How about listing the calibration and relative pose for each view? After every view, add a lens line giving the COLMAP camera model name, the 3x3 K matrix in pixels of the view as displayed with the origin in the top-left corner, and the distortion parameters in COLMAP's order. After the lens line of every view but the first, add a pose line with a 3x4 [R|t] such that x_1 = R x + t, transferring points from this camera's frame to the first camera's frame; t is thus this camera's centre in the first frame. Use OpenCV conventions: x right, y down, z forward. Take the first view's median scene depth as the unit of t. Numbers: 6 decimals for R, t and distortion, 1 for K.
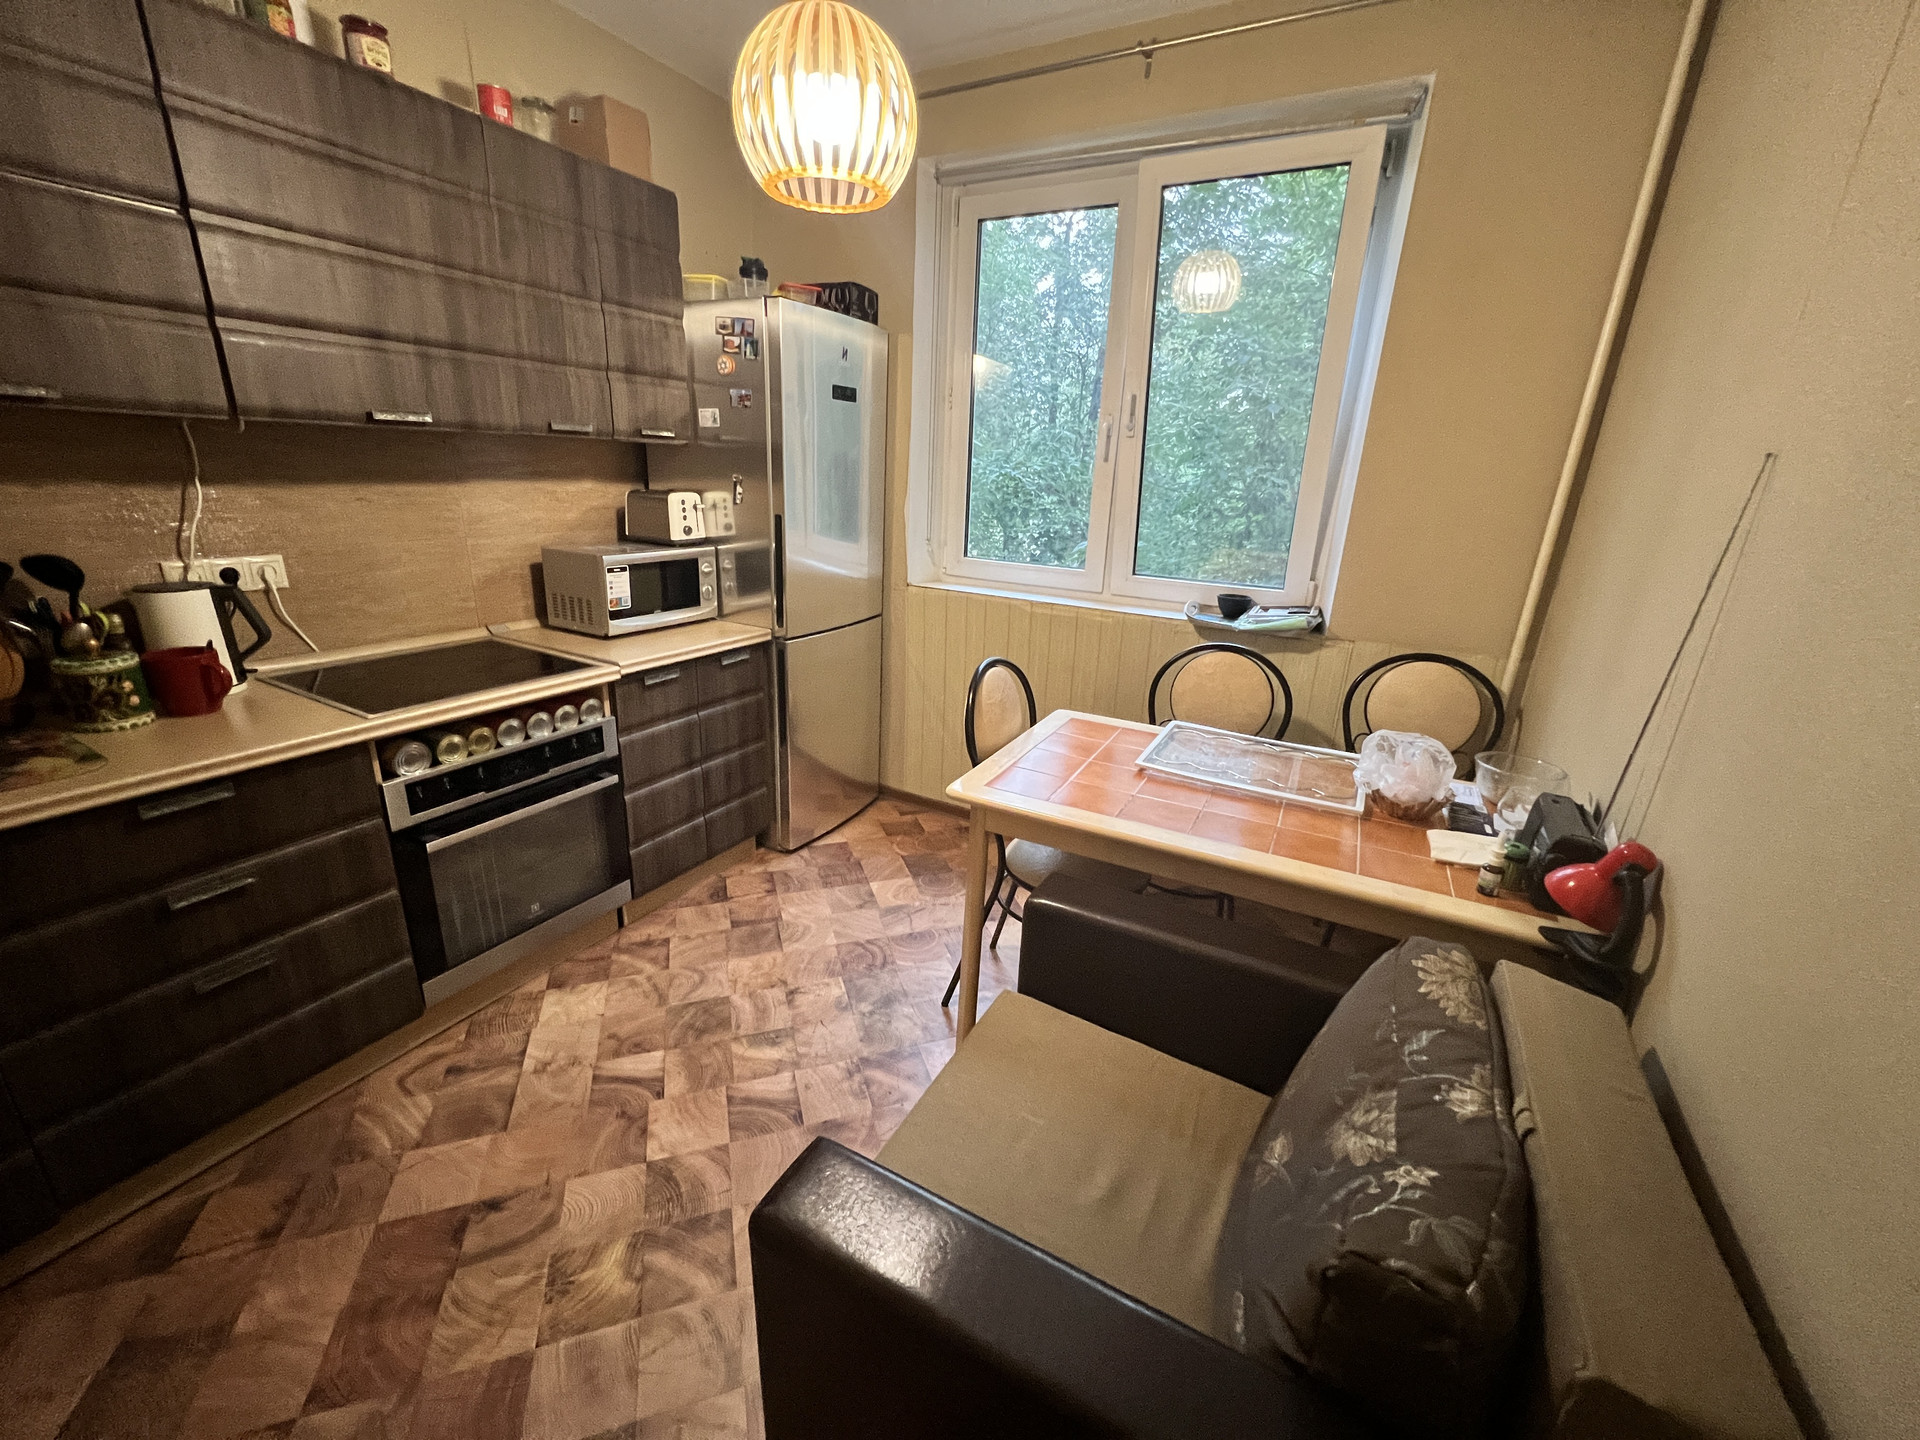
lens RADIAL K [[766.4, 0, 953.7], [0, 766.4, 720.6], [0, 0, 1]] dist [-0.002092, 0.000567]
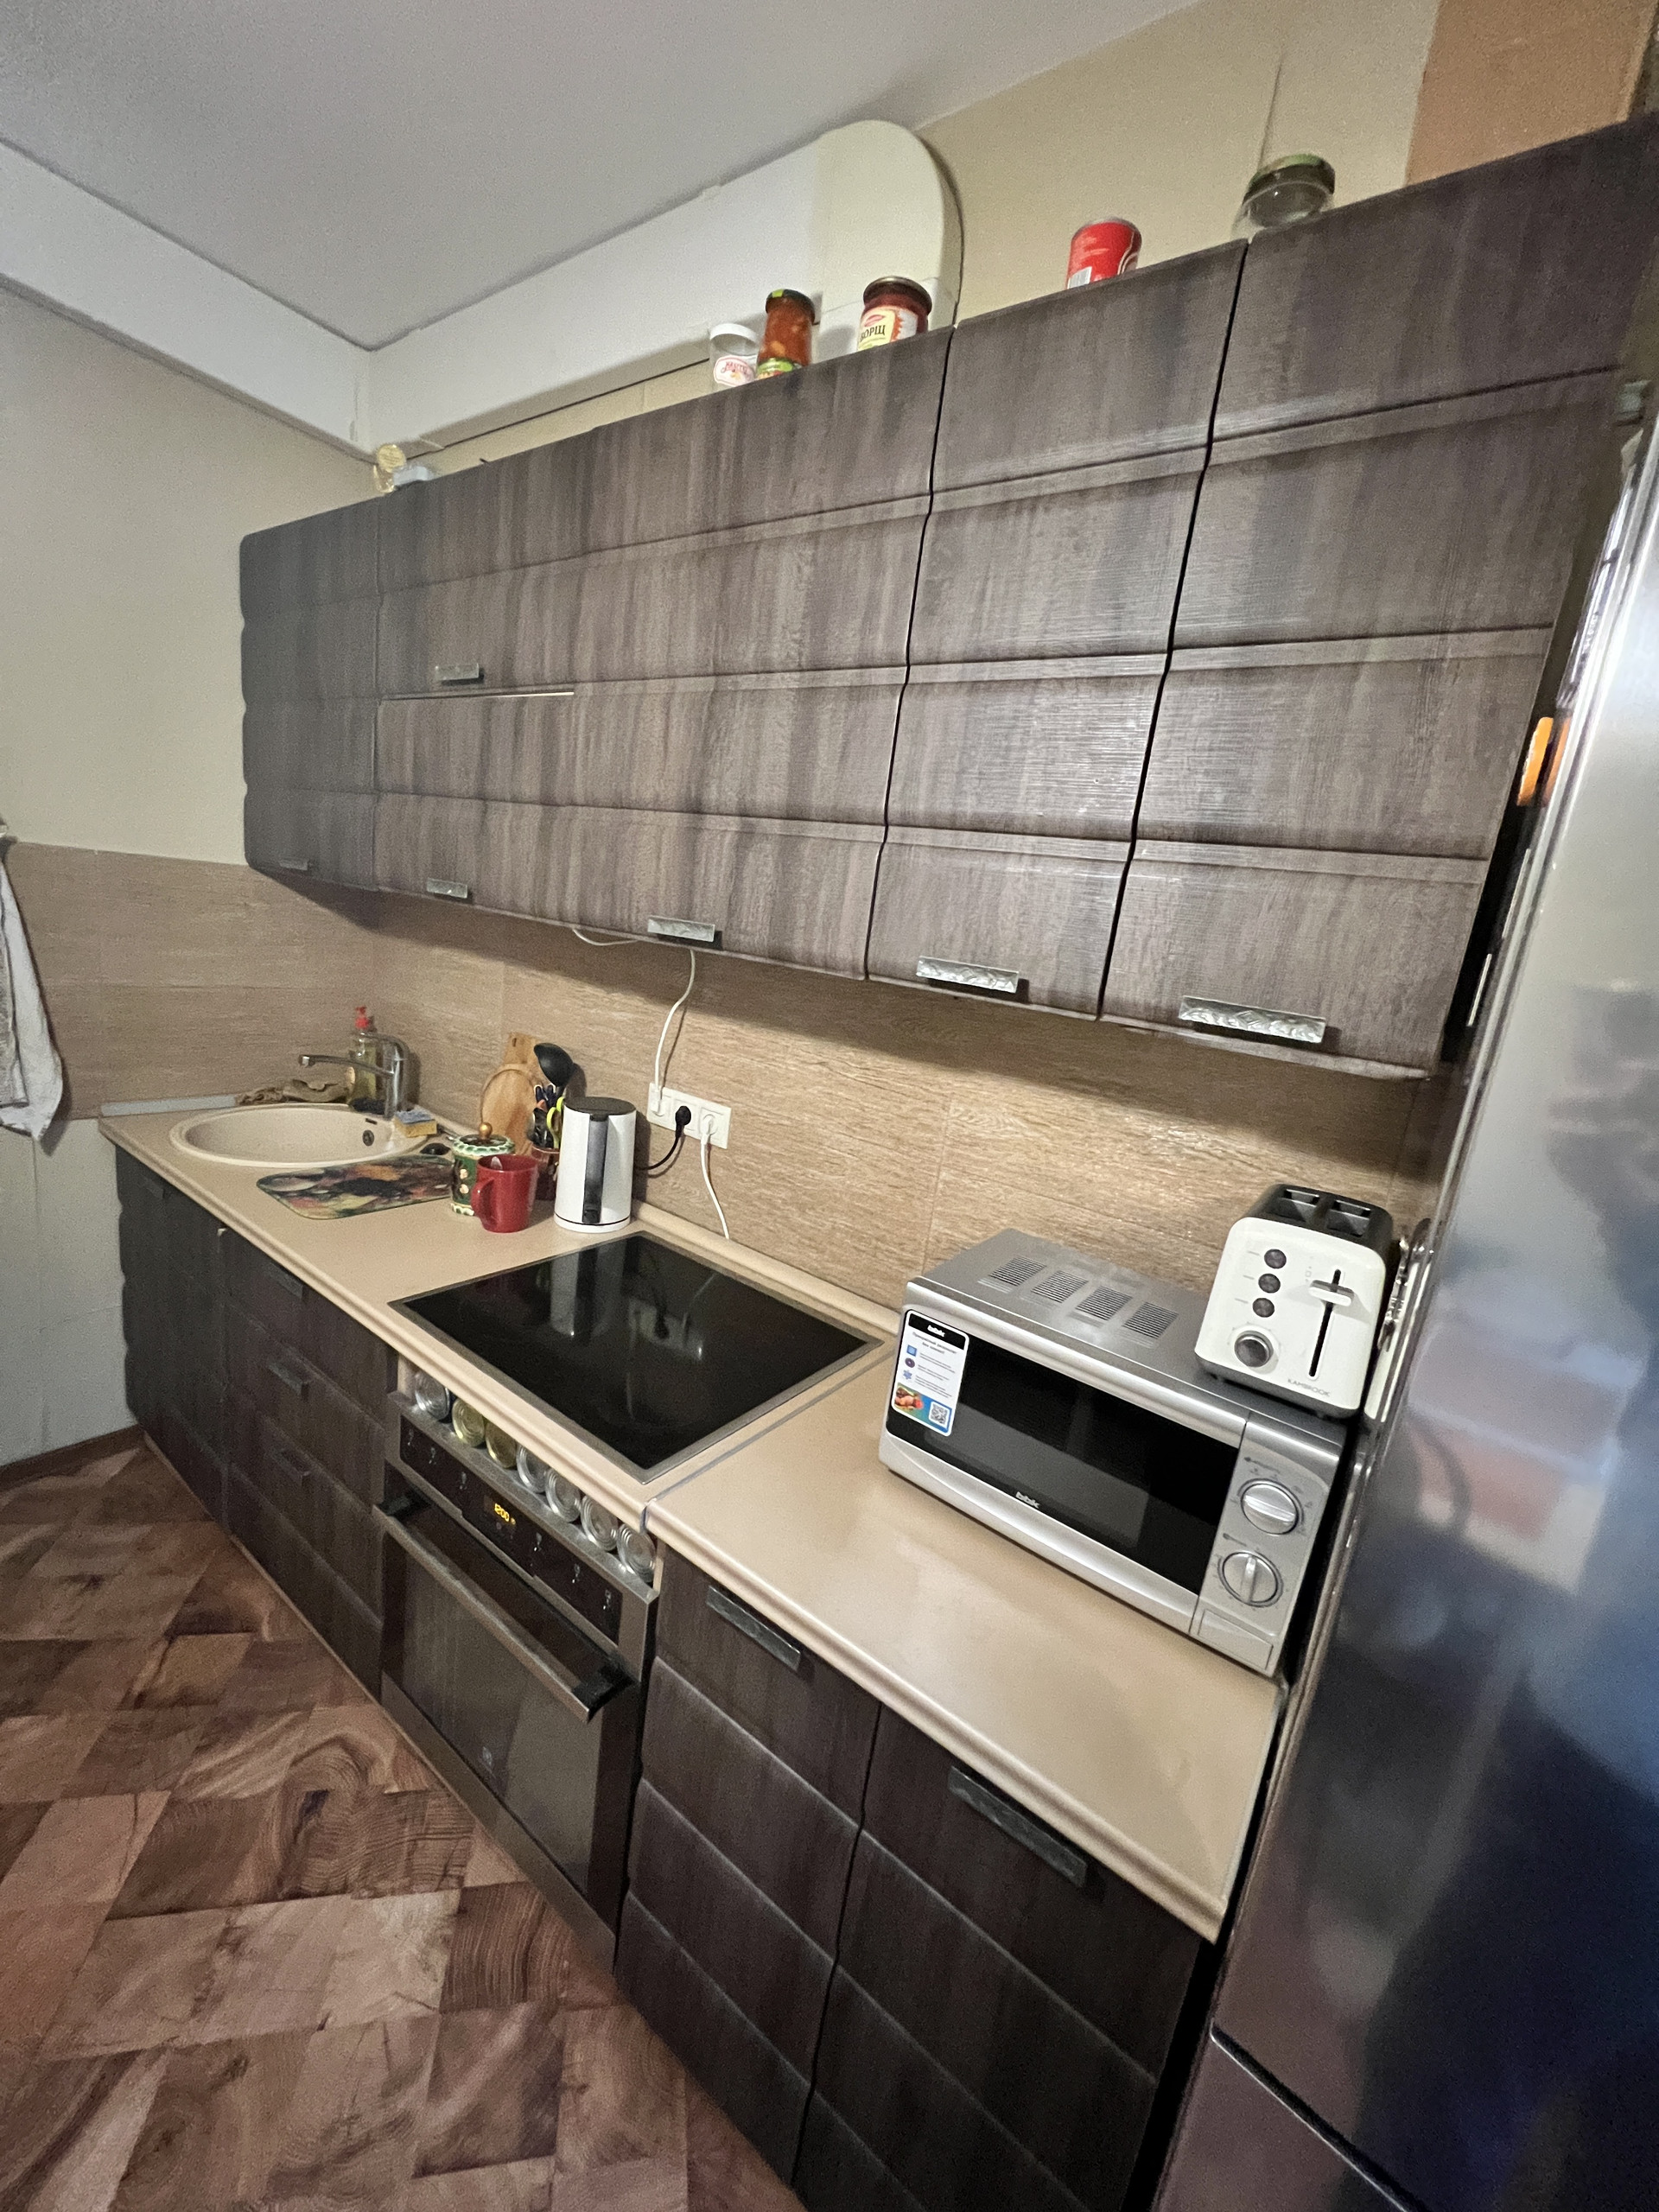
lens RADIAL K [[882.9, 0, 825.8], [0, 882.9, 1099.4], [0, 0, 1]] dist [-0.002092, 0.000567]
pose [[-0.121118, 0.151011, -0.981084, -0.025579], [-0.440151, 0.877713, 0.189438, -0.433368], [0.889718, 0.454769, -0.039839, 1.113887]]
